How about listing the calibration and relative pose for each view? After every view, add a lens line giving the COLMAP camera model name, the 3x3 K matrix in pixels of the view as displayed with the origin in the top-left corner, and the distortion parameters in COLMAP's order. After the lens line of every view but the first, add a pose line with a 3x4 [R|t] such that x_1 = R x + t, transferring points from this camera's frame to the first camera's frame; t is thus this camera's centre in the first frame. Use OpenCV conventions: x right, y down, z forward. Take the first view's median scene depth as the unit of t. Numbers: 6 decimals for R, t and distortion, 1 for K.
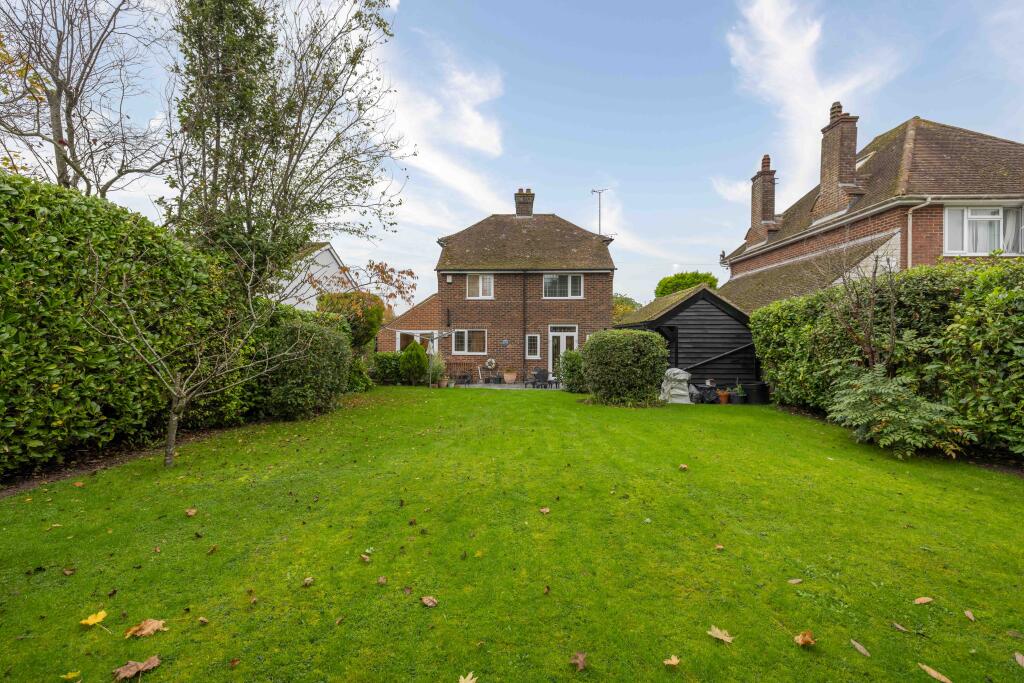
lens RADIAL K [[419.9, 0, 504.0], [0, 419.9, 337.4], [0, 0, 1]] dist [-0.001069, 0.000138]
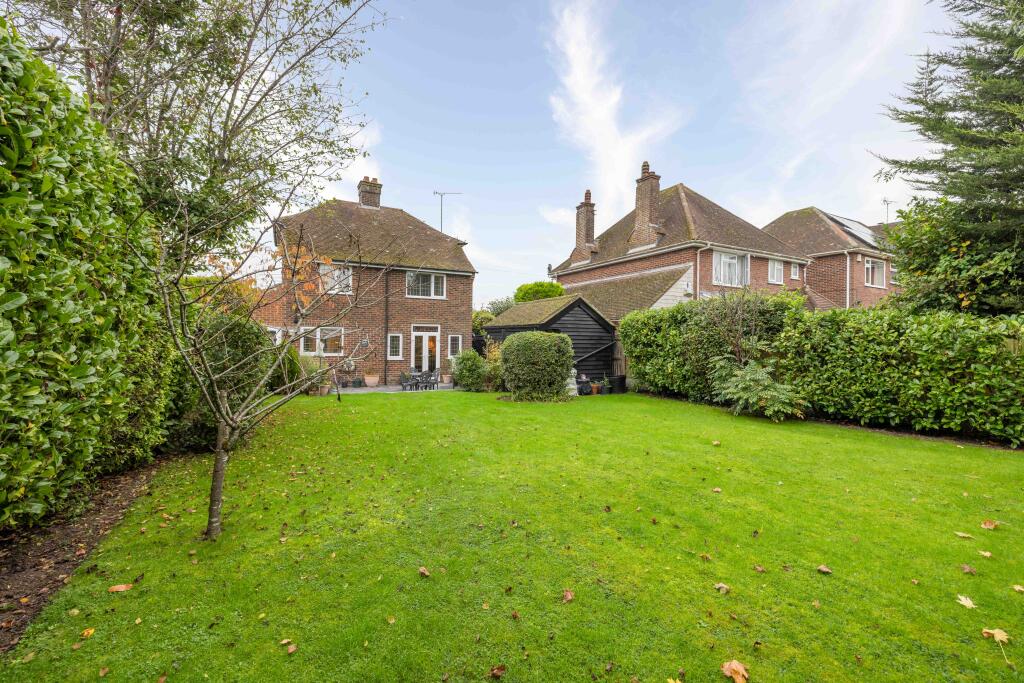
lens RADIAL K [[419.9, 0, 504.0], [0, 419.9, 337.4], [0, 0, 1]] dist [-0.001069, 0.000138]
pose [[0.870629, 0.008925, 0.491859, -0.239474], [-0.010097, 0.999949, -0.000272, -0.001646], [-0.491837, -0.004729, 0.870675, 0.065551]]
